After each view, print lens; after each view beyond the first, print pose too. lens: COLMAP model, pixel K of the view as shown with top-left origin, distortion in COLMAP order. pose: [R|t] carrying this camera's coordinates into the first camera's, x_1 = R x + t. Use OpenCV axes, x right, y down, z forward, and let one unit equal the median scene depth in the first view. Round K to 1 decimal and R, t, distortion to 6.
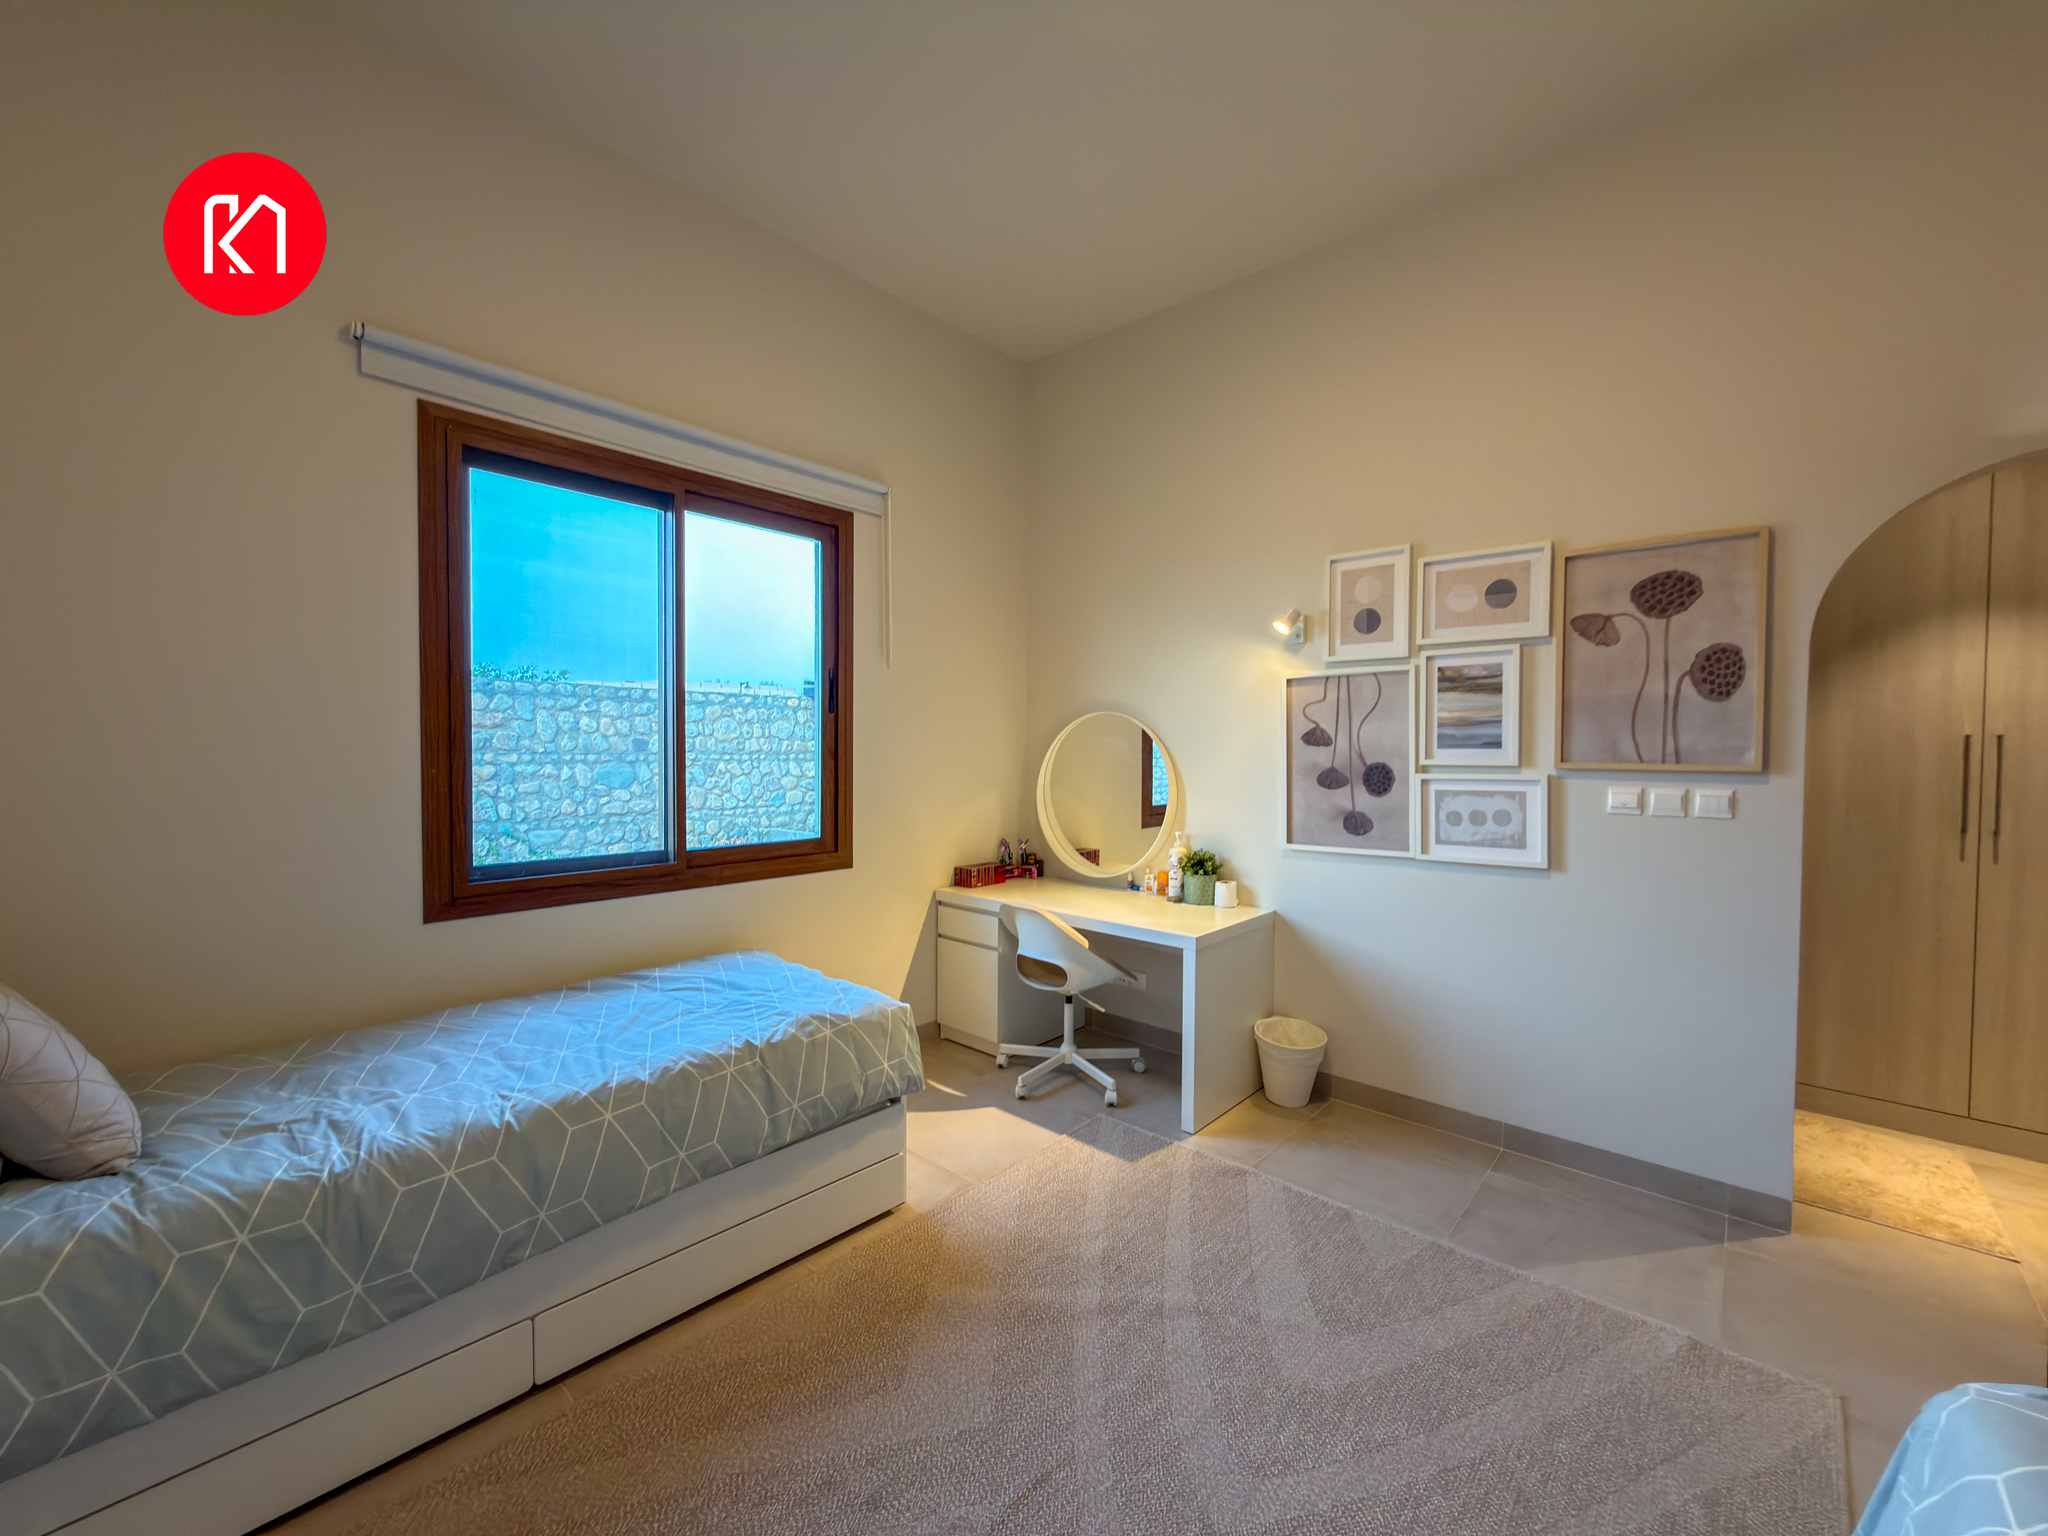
lens RADIAL K [[819.3, 0, 1033.7], [0, 819.3, 765.0], [0, 0, 1]] dist [0.000629, 0.000642]
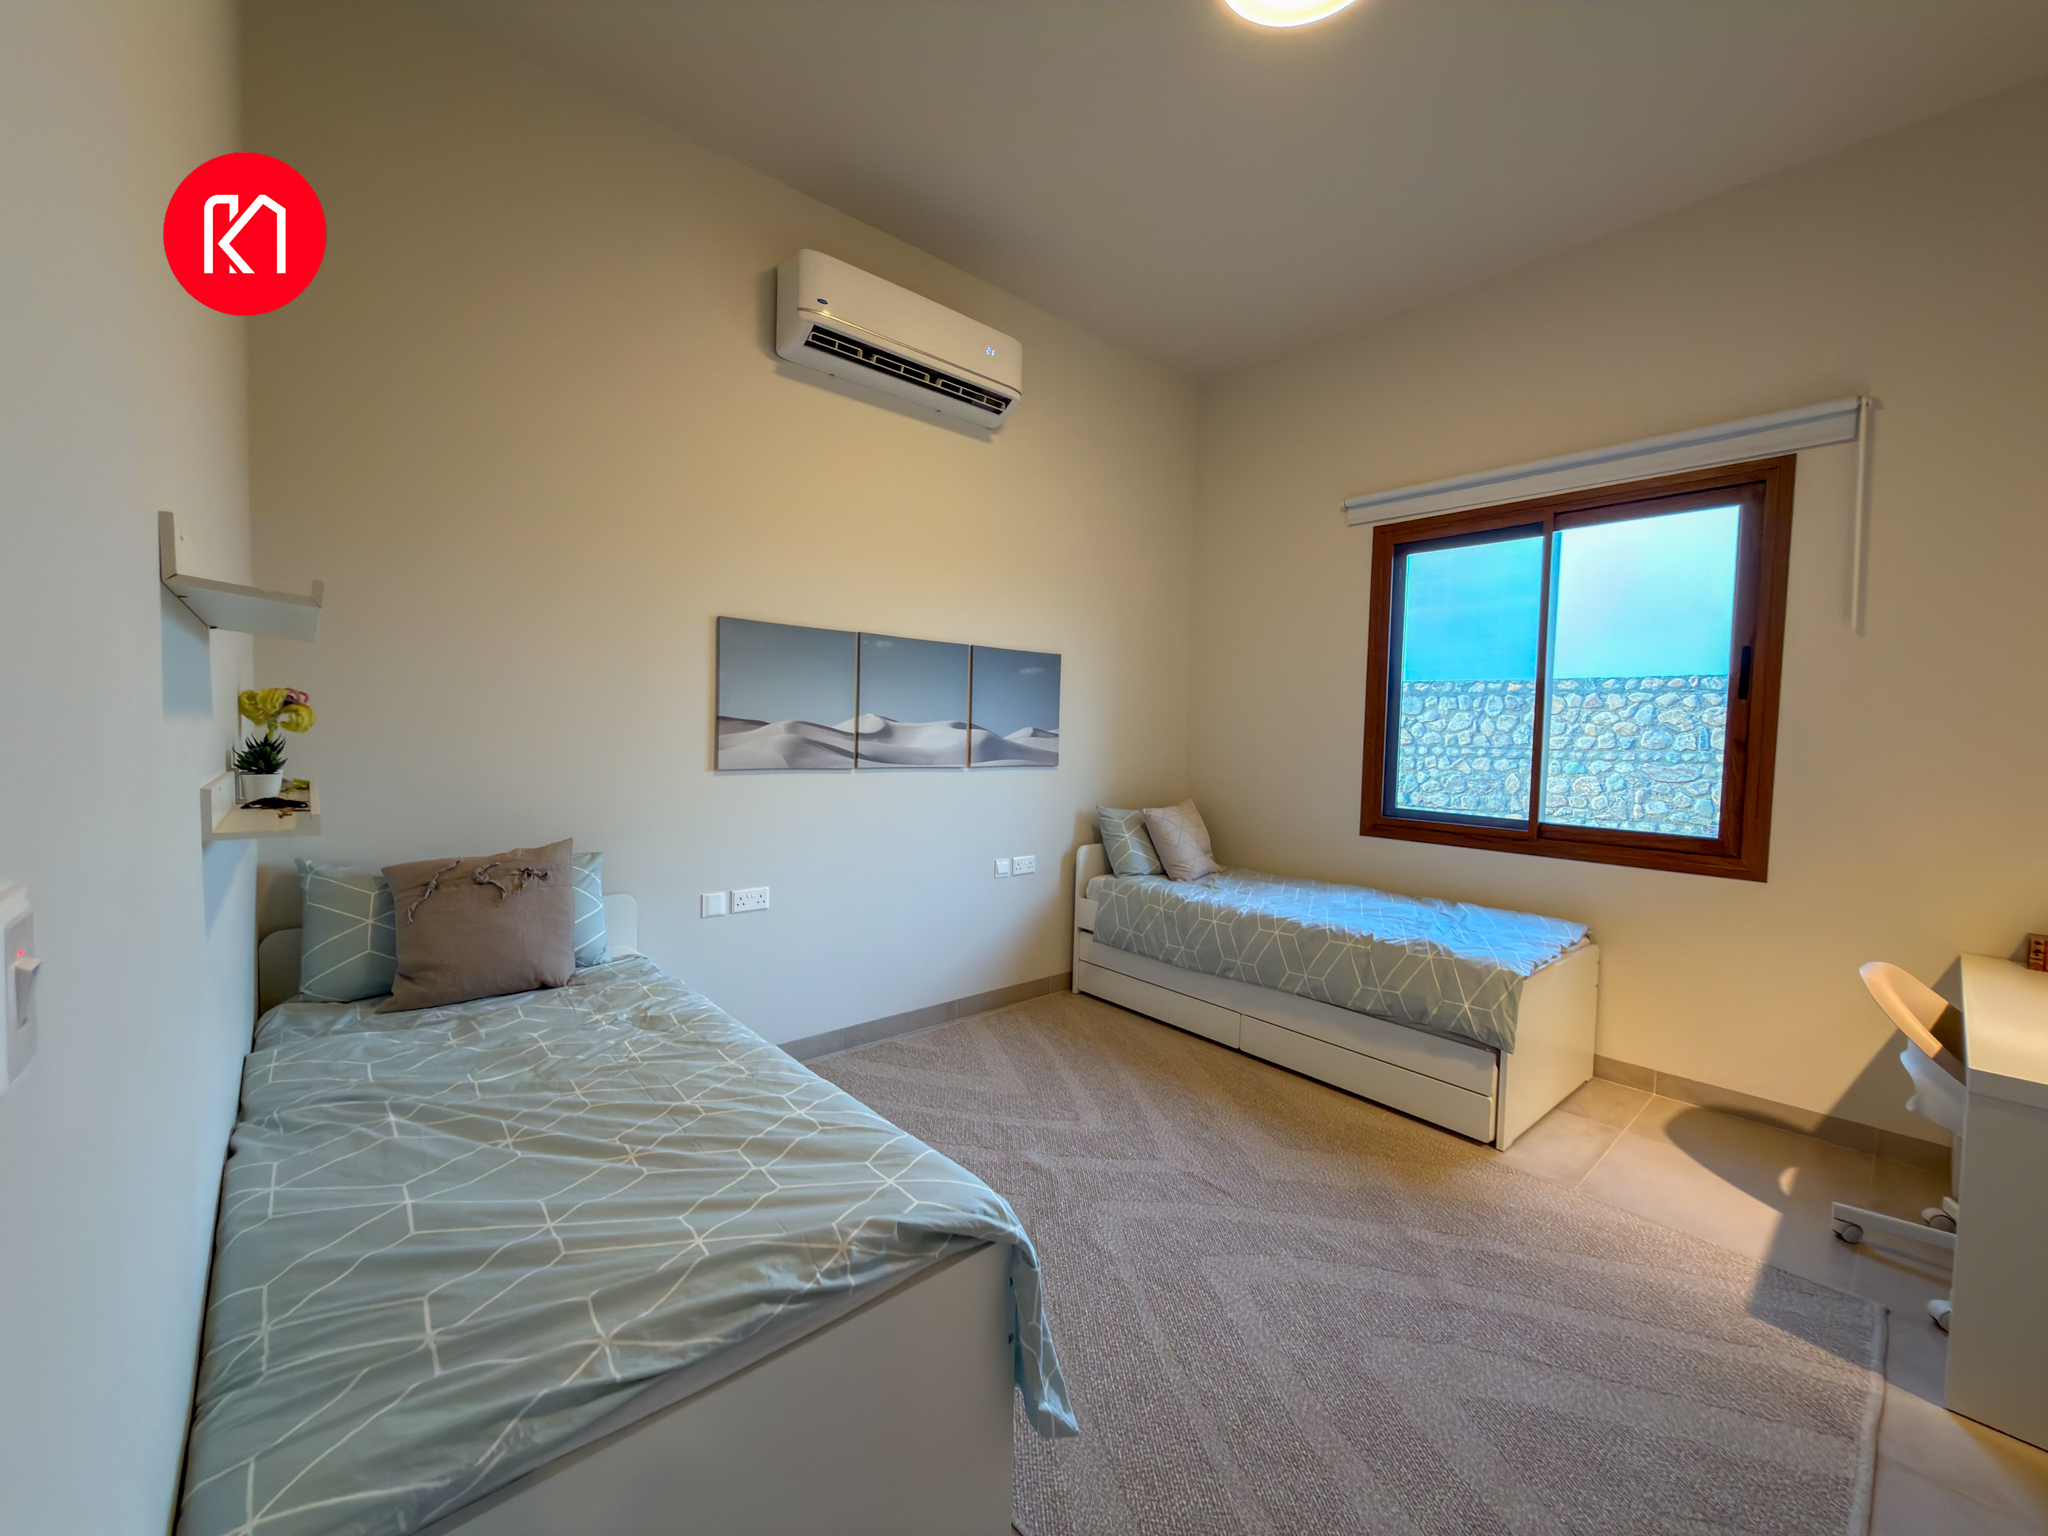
lens RADIAL K [[819.3, 0, 1018.8], [0, 819.3, 767.0], [0, 0, 1]] dist [0.000629, 0.000642]
pose [[-0.121998, 0.037632, -0.991817, 1.012693], [-0.049213, 0.997822, 0.043913, 0.012229], [0.991310, 0.054168, -0.119880, 0.489805]]
